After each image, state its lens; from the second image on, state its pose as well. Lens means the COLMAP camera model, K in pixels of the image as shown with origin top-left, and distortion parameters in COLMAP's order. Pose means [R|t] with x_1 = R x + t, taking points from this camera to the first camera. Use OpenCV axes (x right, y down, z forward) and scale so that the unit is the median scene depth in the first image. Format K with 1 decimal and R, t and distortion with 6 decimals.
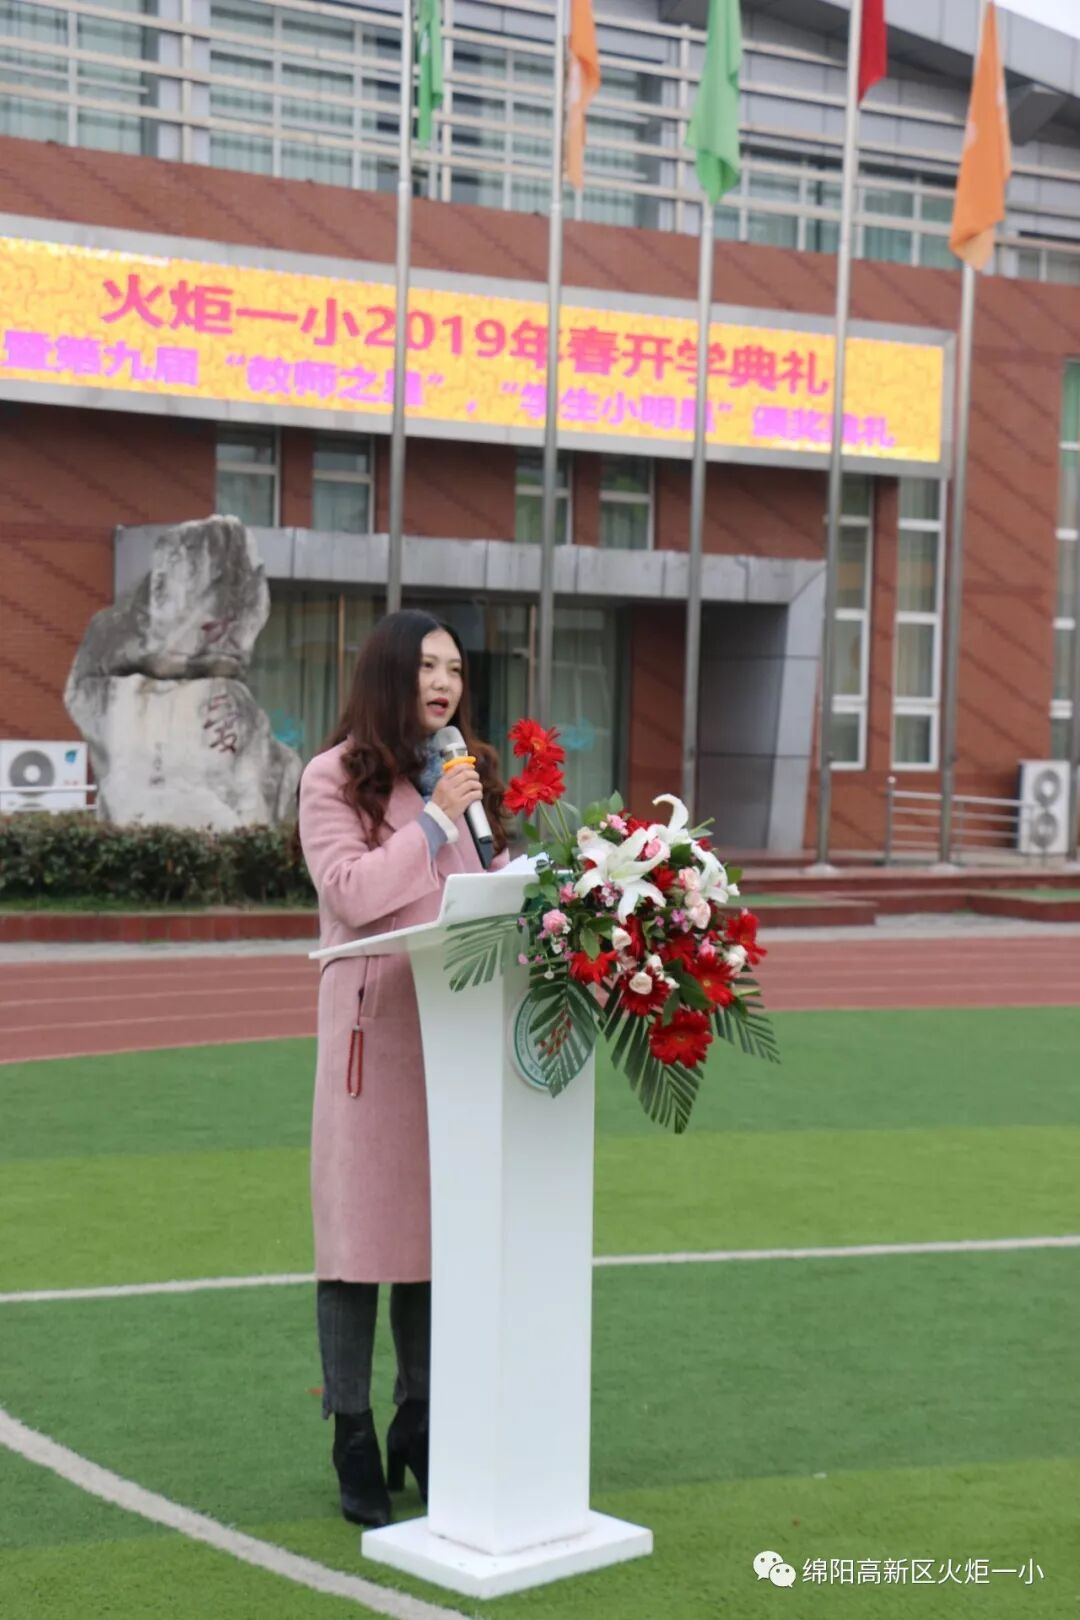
lens RADIAL K [[2651.4, 0, 531.8], [0, 2651.4, 828.1], [0, 0, 1]] dist [0.039004, 1.013435]
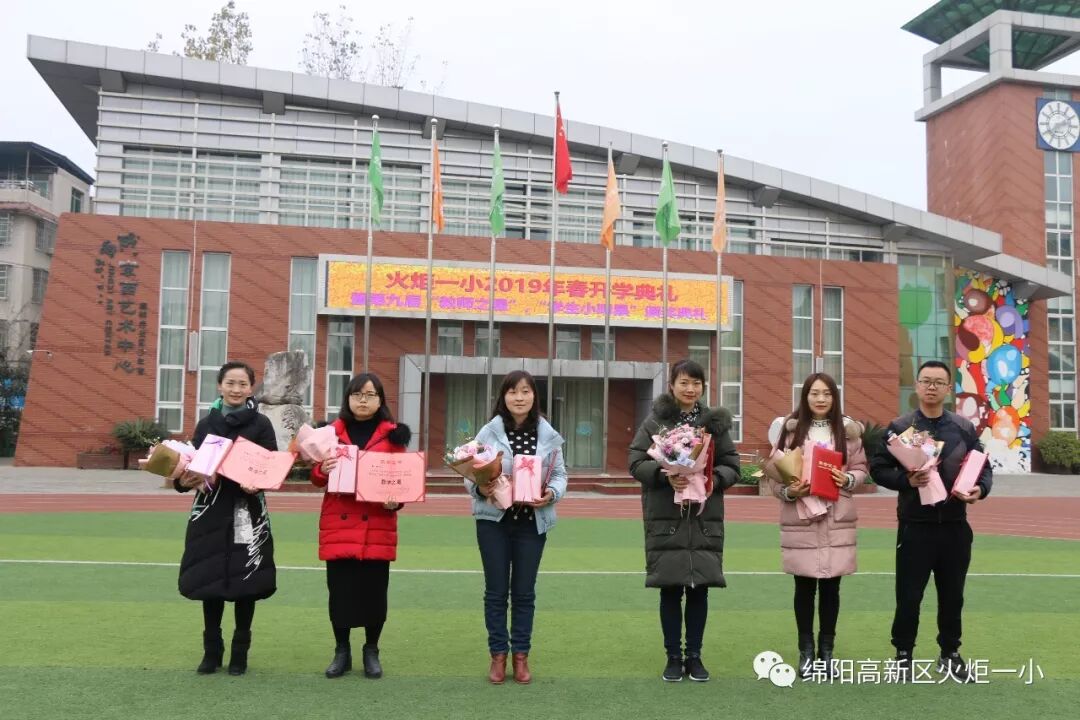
lens RADIAL K [[995.1, 0, 537.5], [0, 995.1, 365.4], [0, 0, 1]] dist [-0.137361, 0.186403]
pose [[0.952531, -0.025006, -0.303414, 0.311541], [-0.008386, 0.994088, -0.108255, 0.011208], [0.304327, 0.105661, 0.946689, 0.025516]]
